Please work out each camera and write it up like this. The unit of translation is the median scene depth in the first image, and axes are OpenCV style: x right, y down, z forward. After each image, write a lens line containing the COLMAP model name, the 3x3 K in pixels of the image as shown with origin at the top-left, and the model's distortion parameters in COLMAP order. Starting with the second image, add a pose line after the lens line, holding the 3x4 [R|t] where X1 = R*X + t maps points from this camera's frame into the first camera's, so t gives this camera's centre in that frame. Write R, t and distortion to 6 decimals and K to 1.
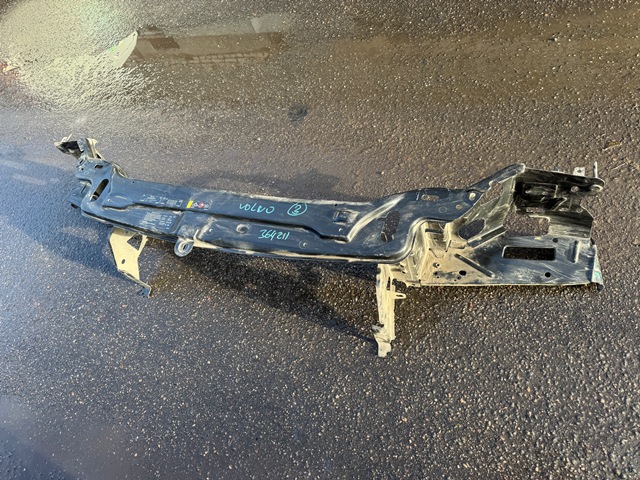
lens RADIAL K [[457.4, 0, 308.7], [0, 457.4, 232.6], [0, 0, 1]] dist [0.000513, -0.001936]
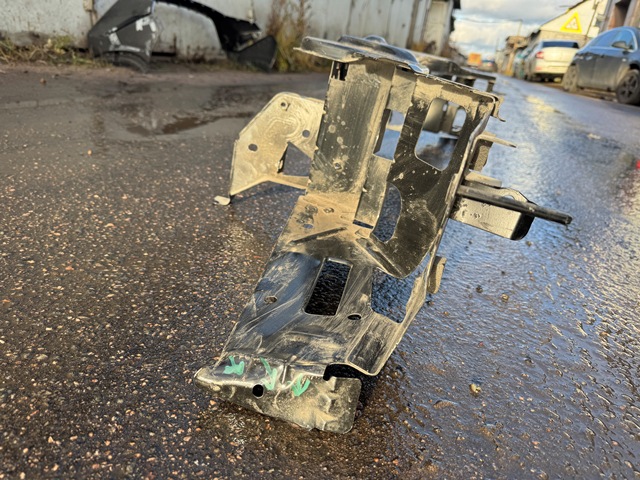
lens RADIAL K [[459.4, 0, 320.0], [0, 459.4, 240.0], [0, 0, 1]] dist [0.030727, -0.054317]
pose [[-0.067363, 0.641310, -0.764319, 0.793416], [-0.923195, 0.250457, 0.291515, -0.083784], [0.378381, 0.725253, 0.575183, 0.727767]]
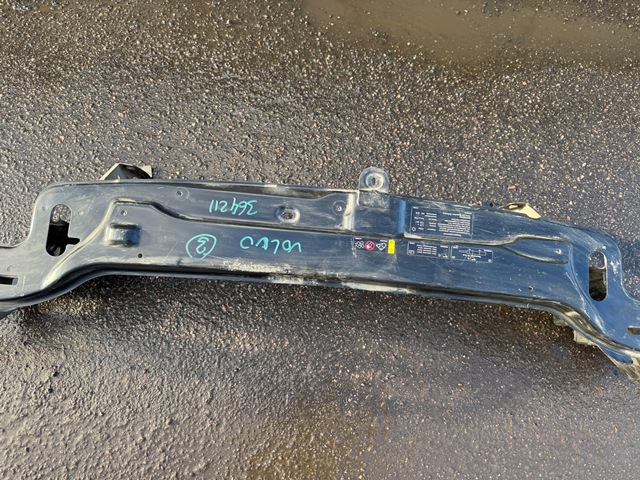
lens RADIAL K [[459.4, 0, 320.0], [0, 459.4, 240.0], [0, 0, 1]] dist [0.030727, -0.054317]
pose [[-0.941554, 0.278359, 0.189716, -0.315756], [-0.094271, -0.758418, 0.644915, -0.492222], [0.323402, 0.589338, 0.740333, 0.541851]]
